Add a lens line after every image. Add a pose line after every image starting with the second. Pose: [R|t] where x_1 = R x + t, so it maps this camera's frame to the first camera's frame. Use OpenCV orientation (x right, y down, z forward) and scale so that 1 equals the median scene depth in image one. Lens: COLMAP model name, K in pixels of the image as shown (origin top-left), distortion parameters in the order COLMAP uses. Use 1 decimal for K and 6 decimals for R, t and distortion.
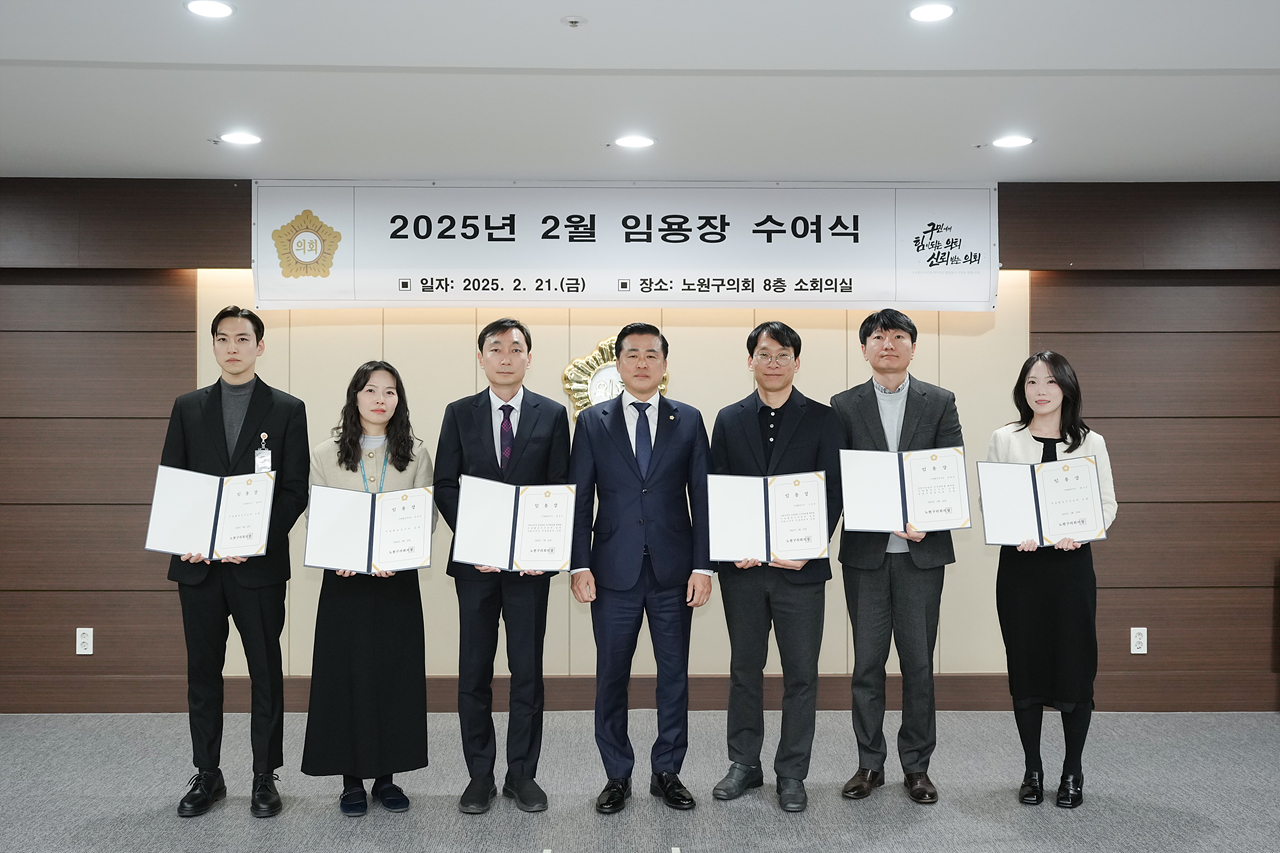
lens RADIAL K [[1264.0, 0, 630.2], [0, 1264.0, 400.5], [0, 0, 1]] dist [0.002762, 0.000000]
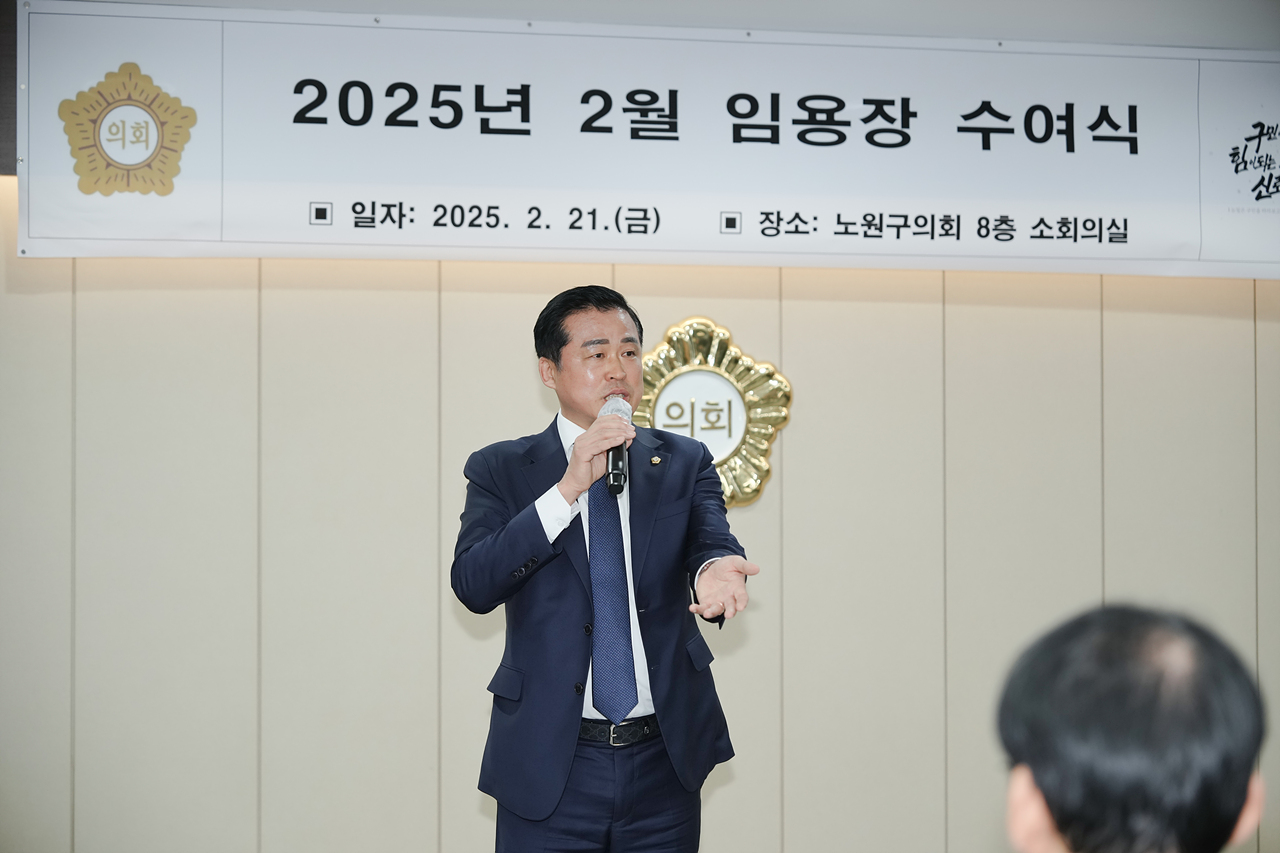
lens RADIAL K [[2460.7, 0, 614.9], [0, 2460.7, 431.1], [0, 0, 1]] dist [0.023927, 0.000000]
pose [[0.977382, 0.001800, 0.211472, -0.273980], [0.000402, 0.999946, -0.010368, 0.008136], [-0.211479, 0.010219, 0.977329, -0.010982]]
